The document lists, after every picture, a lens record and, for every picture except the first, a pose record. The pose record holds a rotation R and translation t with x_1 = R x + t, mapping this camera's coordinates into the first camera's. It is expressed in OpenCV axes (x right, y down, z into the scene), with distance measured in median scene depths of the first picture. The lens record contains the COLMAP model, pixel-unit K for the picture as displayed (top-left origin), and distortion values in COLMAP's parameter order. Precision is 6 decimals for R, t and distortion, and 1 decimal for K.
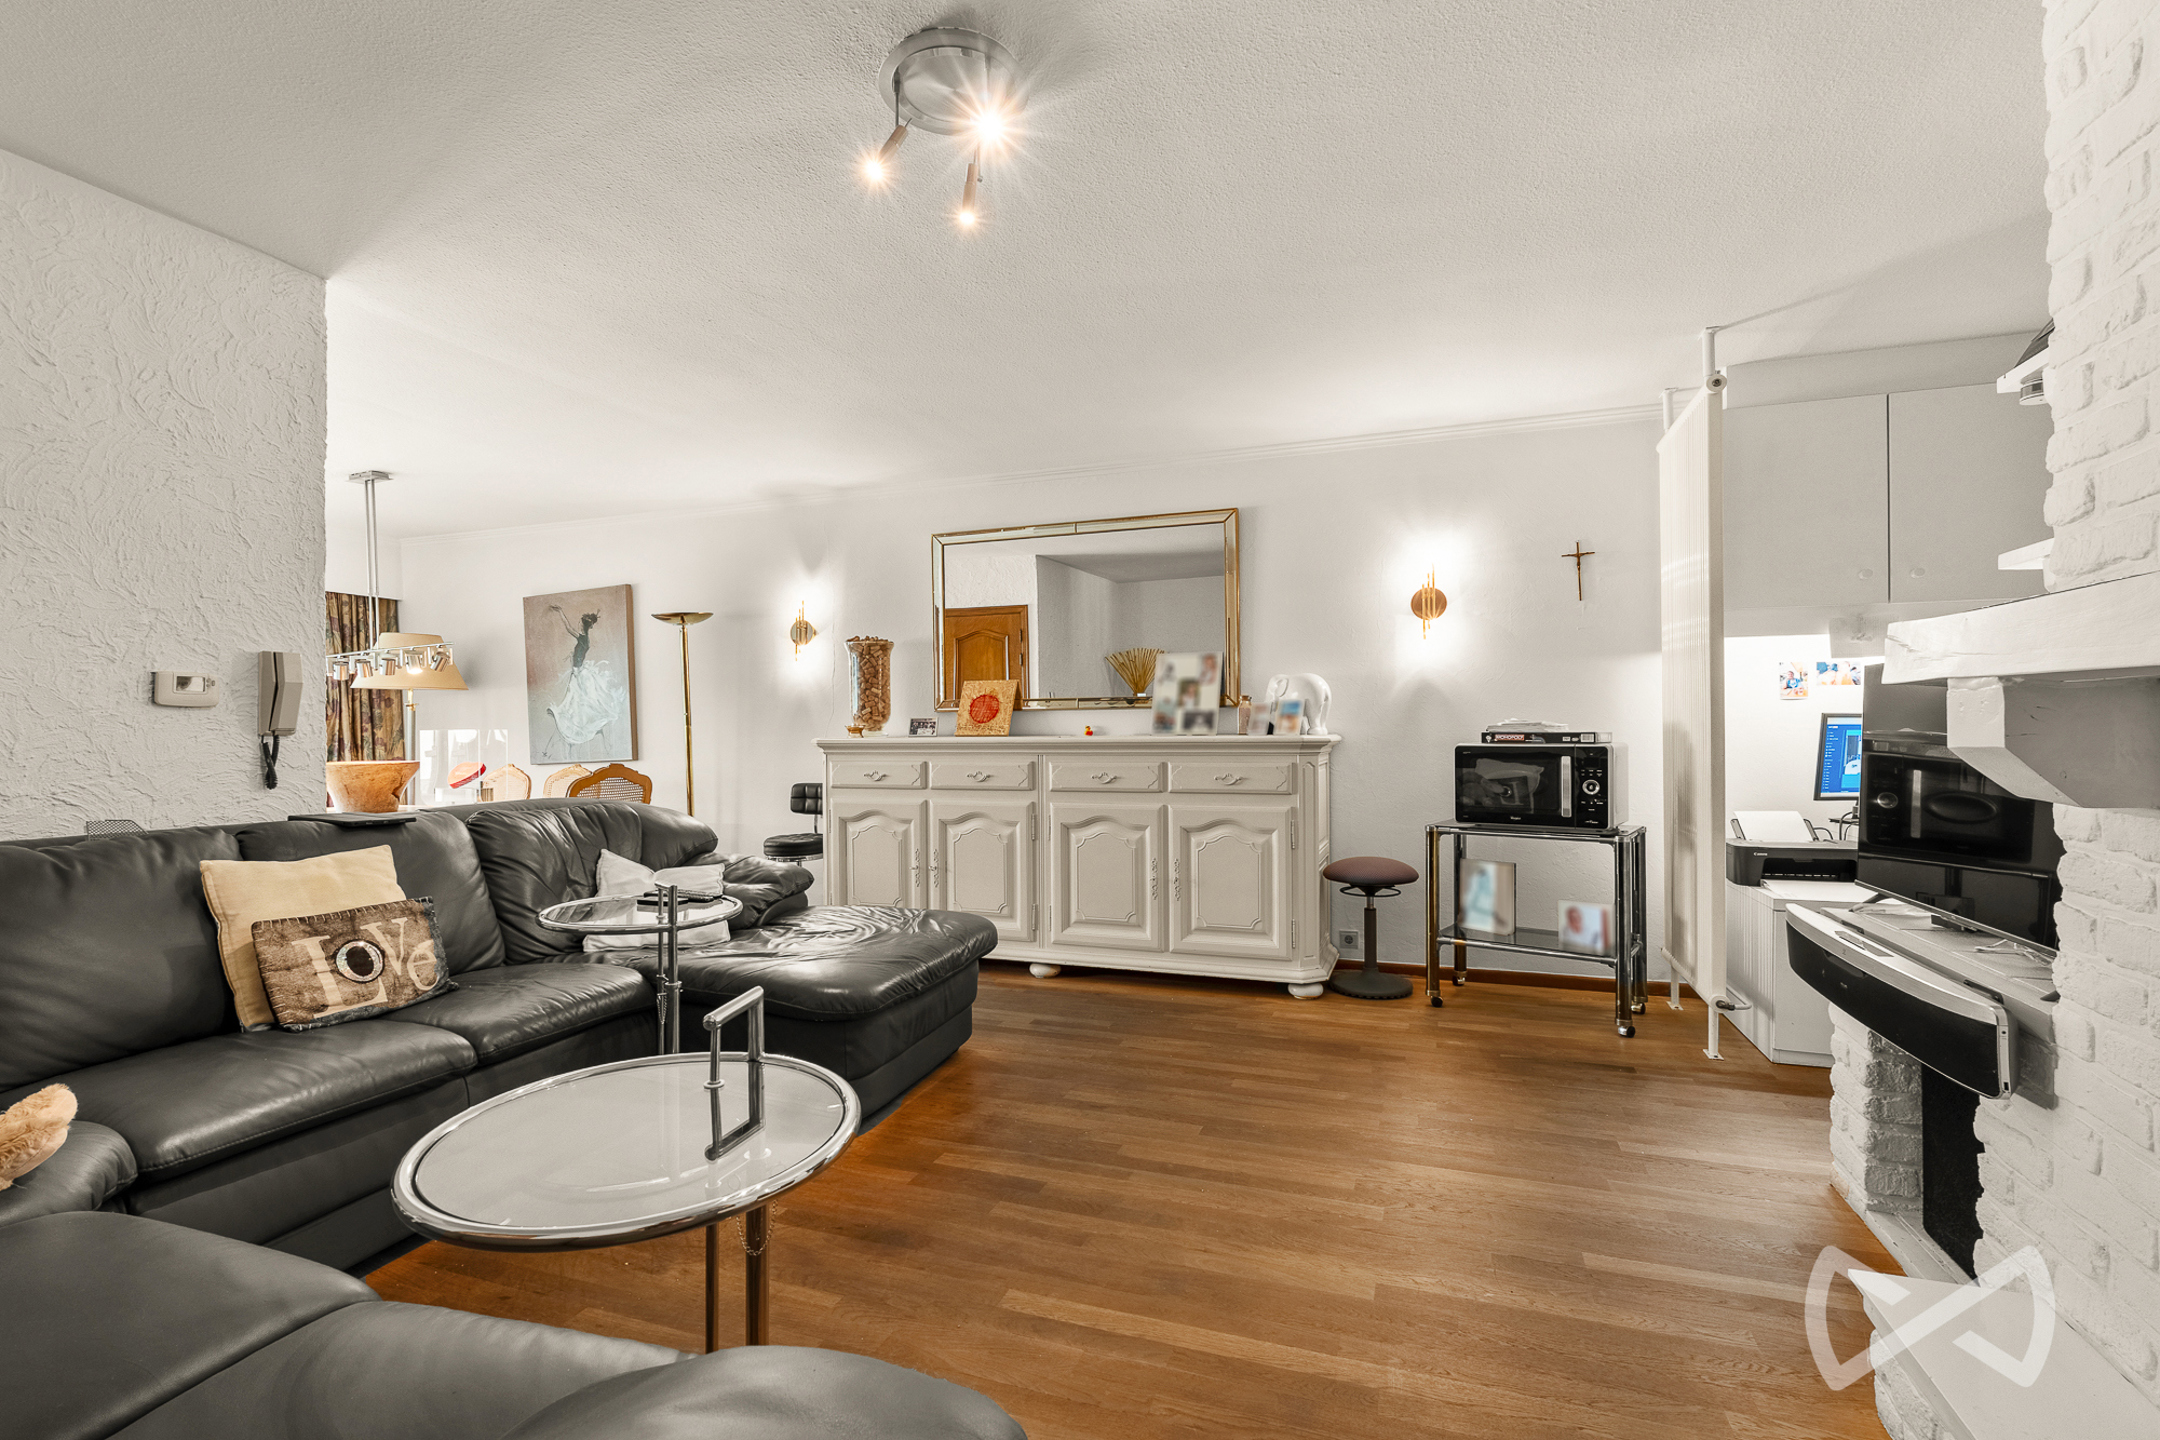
lens RADIAL K [[978.9, 0, 1043.4], [0, 978.9, 726.2], [0, 0, 1]] dist [-0.001289, -0.000134]
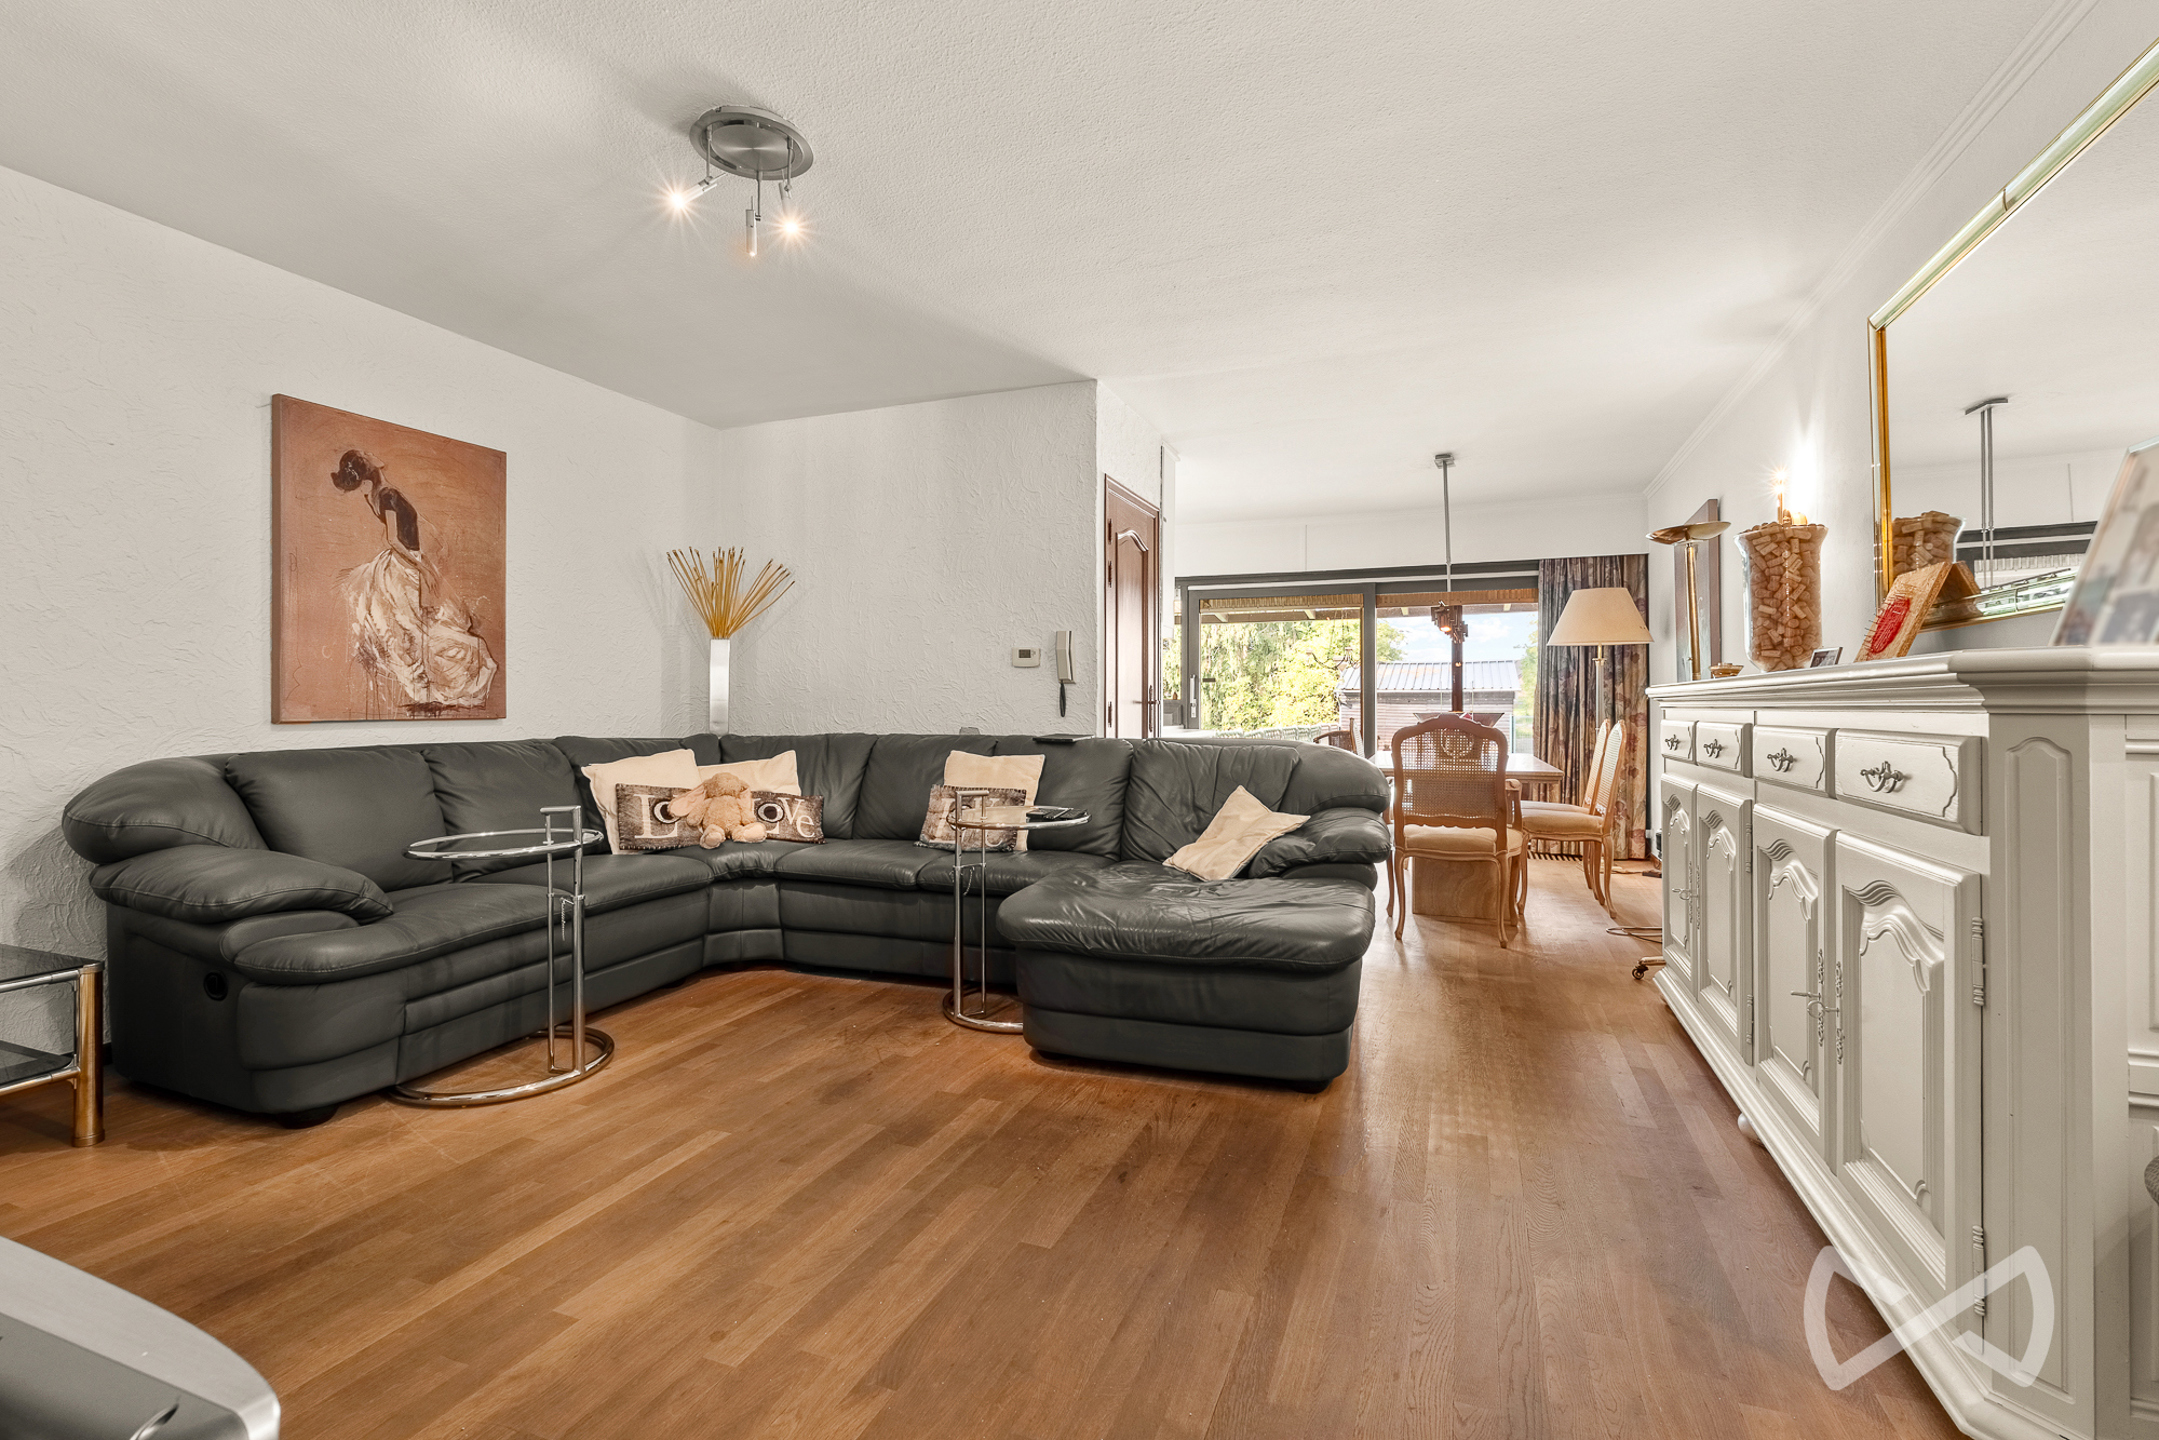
lens RADIAL K [[1000.6, 0, 1070.7], [0, 1000.6, 685.2], [0, 0, 1]] dist [0.000030, -0.000126]
pose [[-0.008321, -0.011937, -0.999894, 0.931711], [0.003988, 0.999920, -0.011970, 0.035572], [0.999957, -0.004087, -0.008272, 1.119220]]
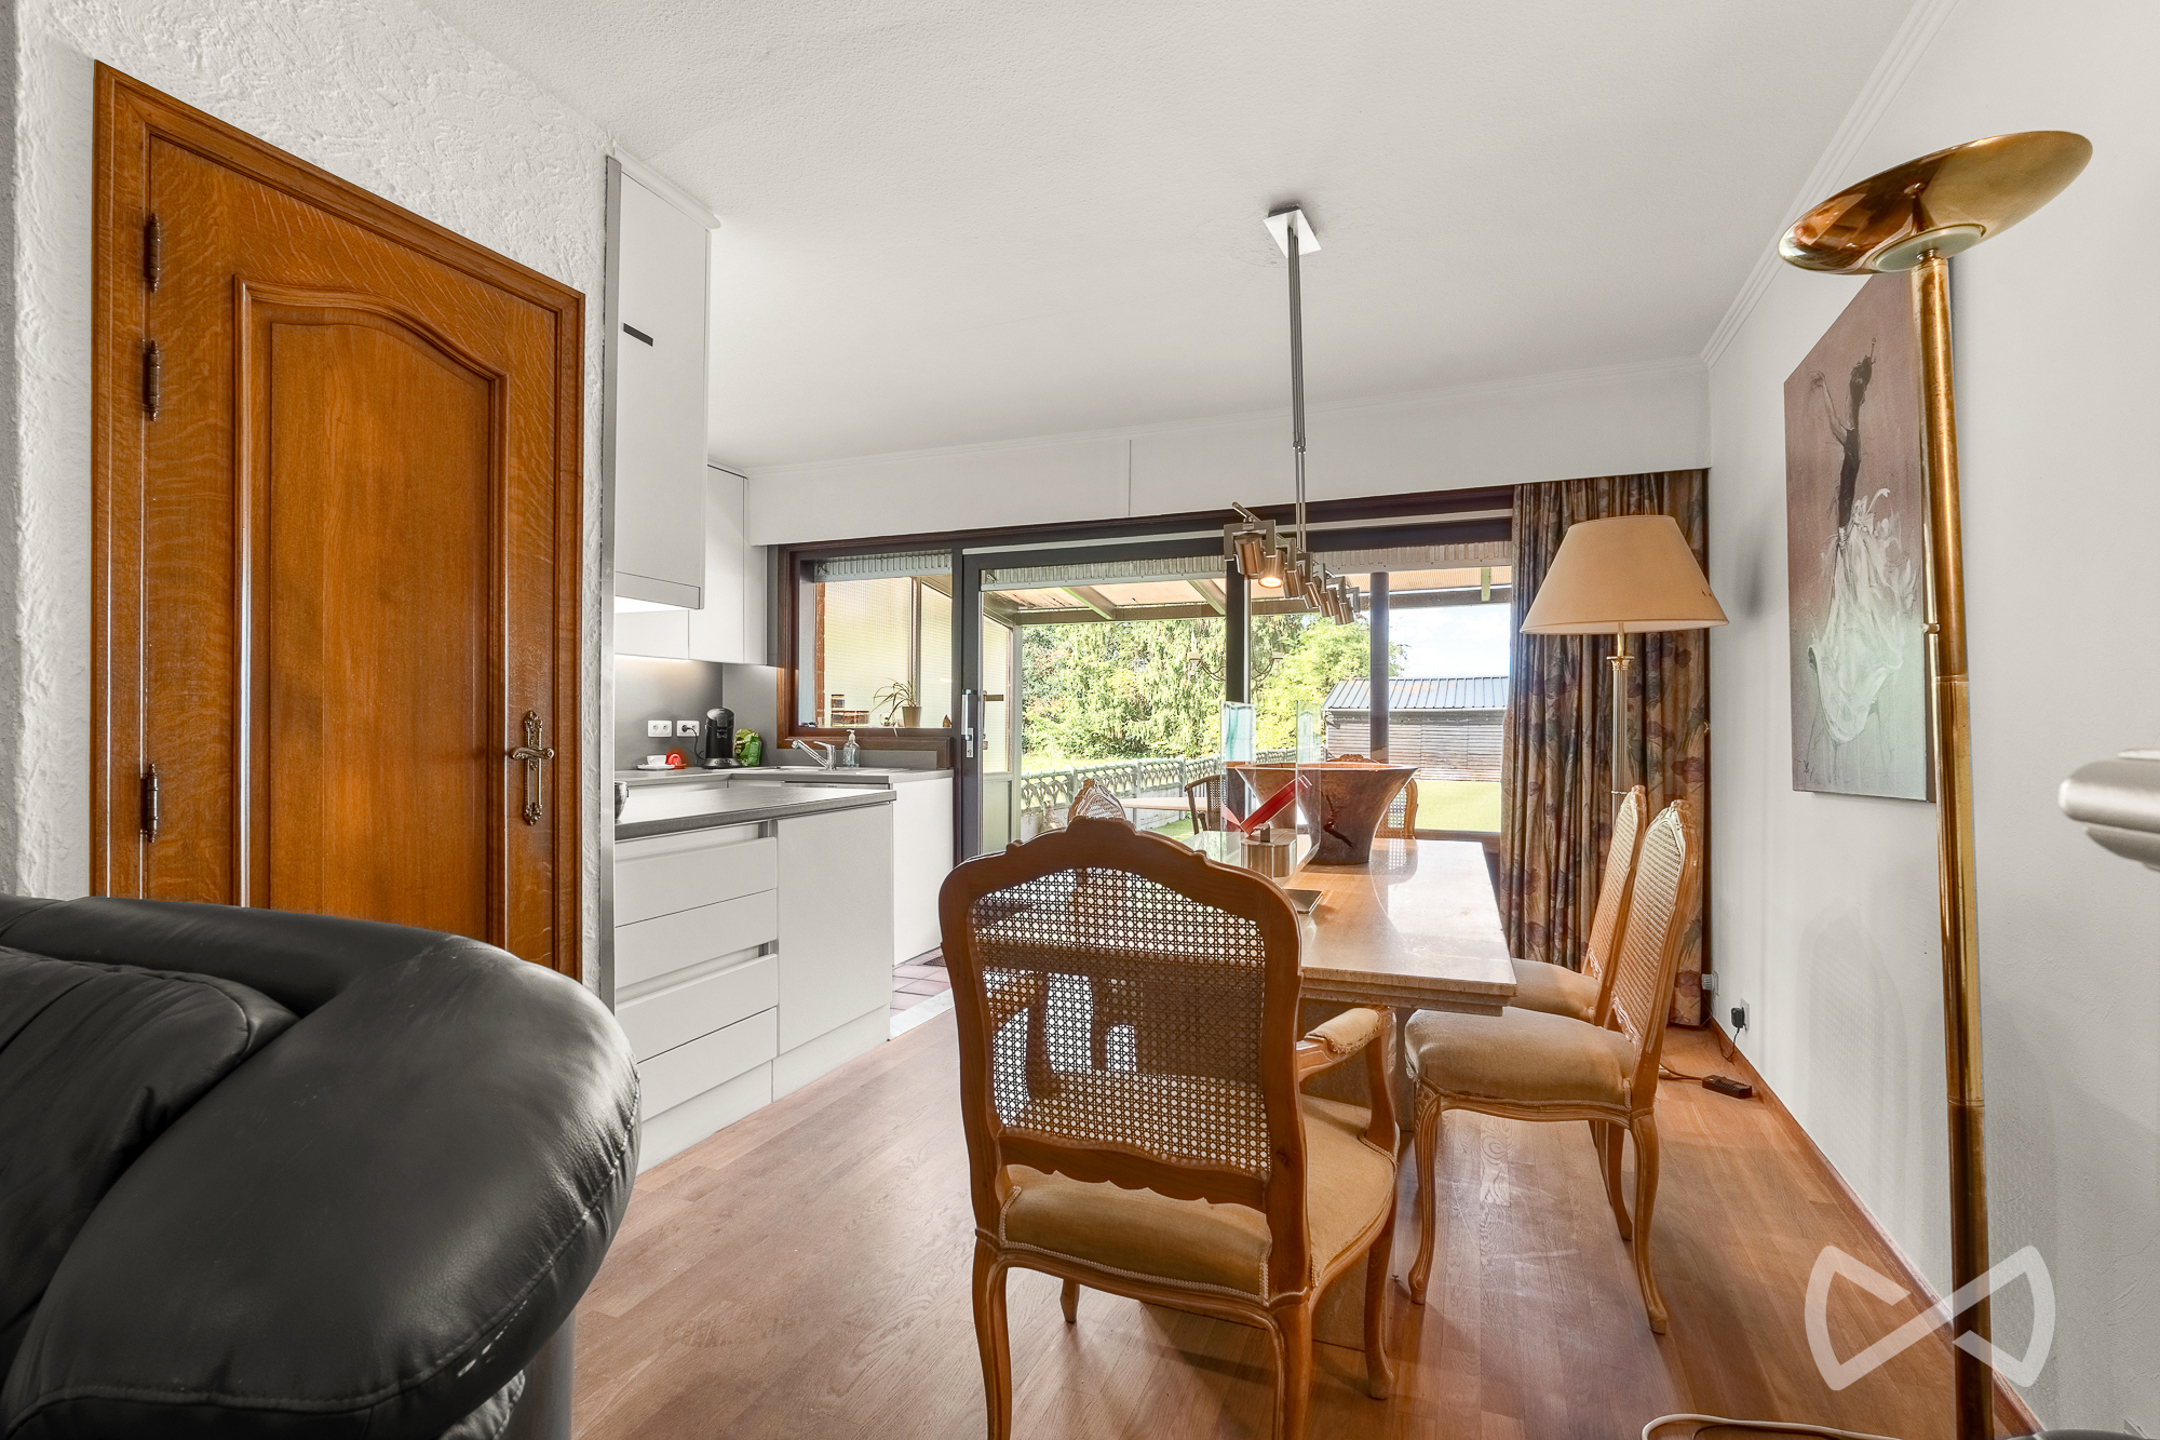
lens RADIAL K [[1008.8, 0, 1080.0], [0, 1008.8, 720.0], [0, 0, 1]] dist [-0.001767, -0.000332]
pose [[-0.007681, 0.005052, -0.999958, -0.252135], [0.005508, 0.999972, 0.005010, 0.016489], [0.999955, -0.005469, -0.007708, 1.723177]]
